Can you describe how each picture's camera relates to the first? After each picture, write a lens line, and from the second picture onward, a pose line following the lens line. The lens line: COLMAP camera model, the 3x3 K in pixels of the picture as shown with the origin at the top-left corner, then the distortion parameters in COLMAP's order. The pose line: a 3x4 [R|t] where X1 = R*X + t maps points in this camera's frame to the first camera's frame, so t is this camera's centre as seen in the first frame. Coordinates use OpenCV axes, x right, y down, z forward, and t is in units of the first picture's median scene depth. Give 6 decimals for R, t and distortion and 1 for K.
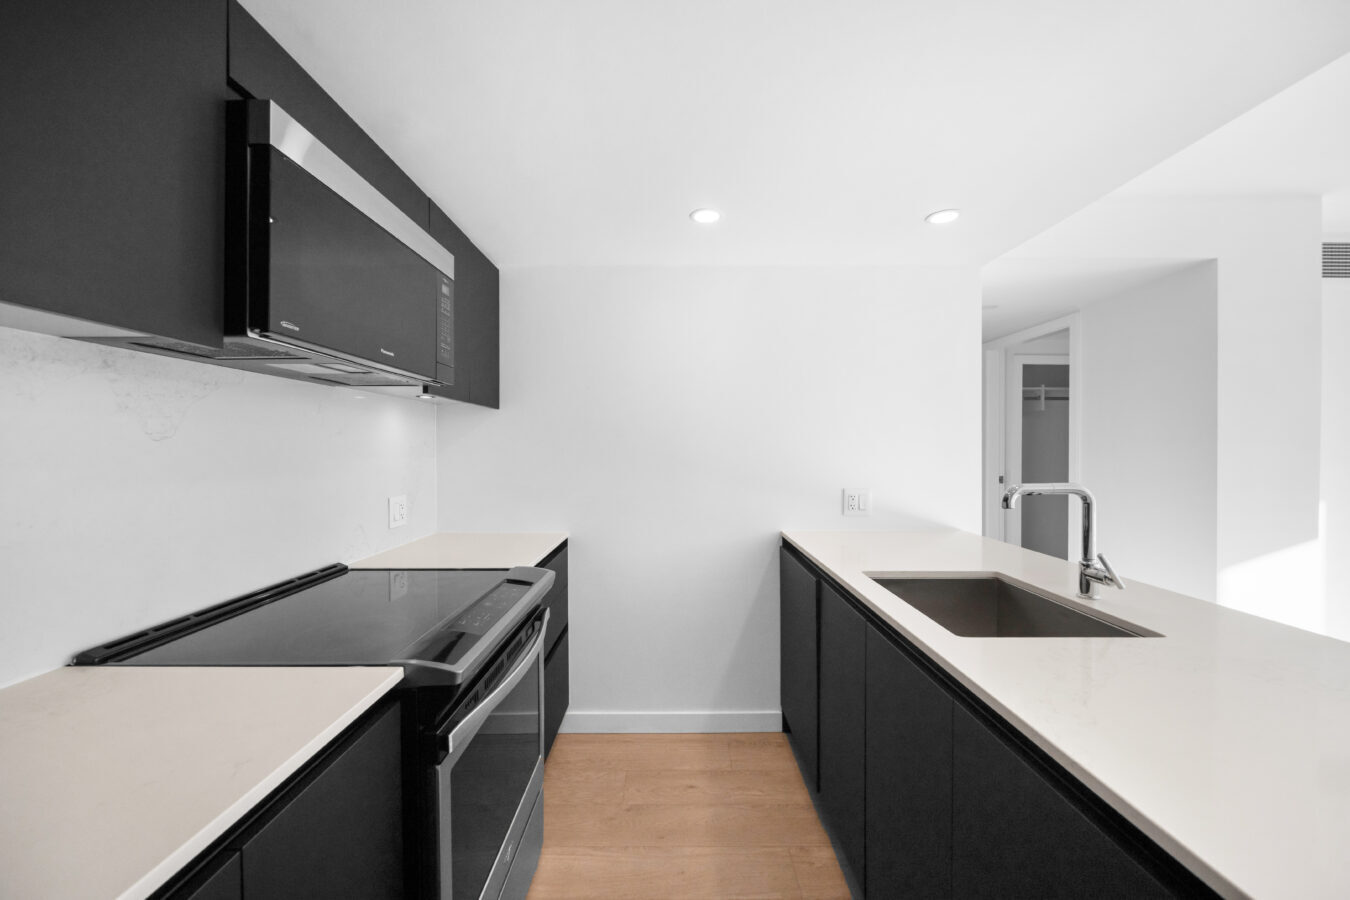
lens RADIAL K [[523.2, 0, 676.1], [0, 523.2, 454.9], [0, 0, 1]] dist [-0.001621, -0.000002]
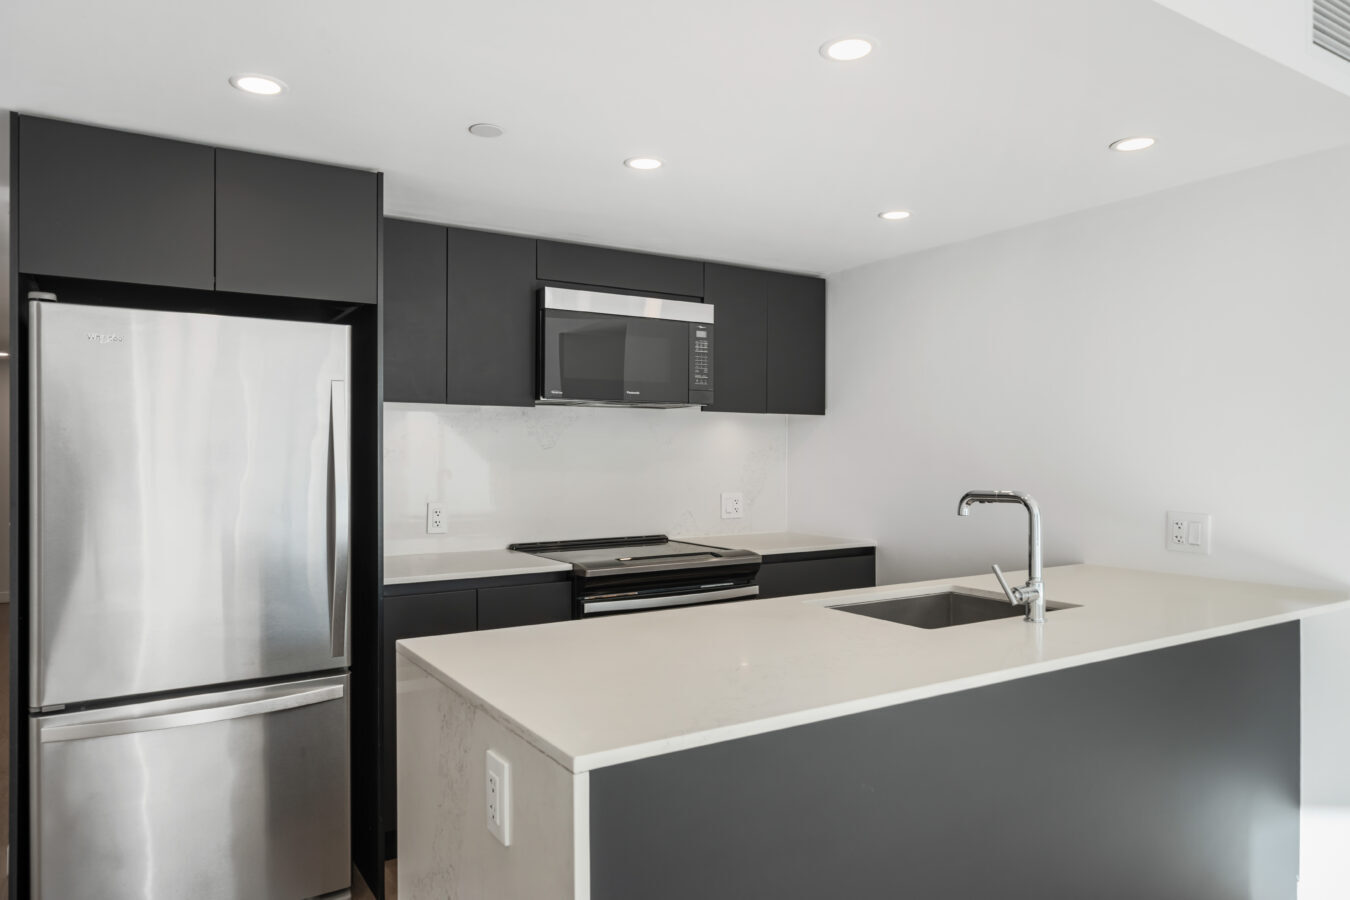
lens RADIAL K [[885.2, 0, 676.3], [0, 885.2, 455.2], [0, 0, 1]] dist [-0.000170, 0.001423]
pose [[0.528680, 0.000551, -0.848821, 1.384129], [-0.009900, 0.999936, -0.005517, 0.005455], [0.848763, 0.011320, 0.528652, -0.233106]]
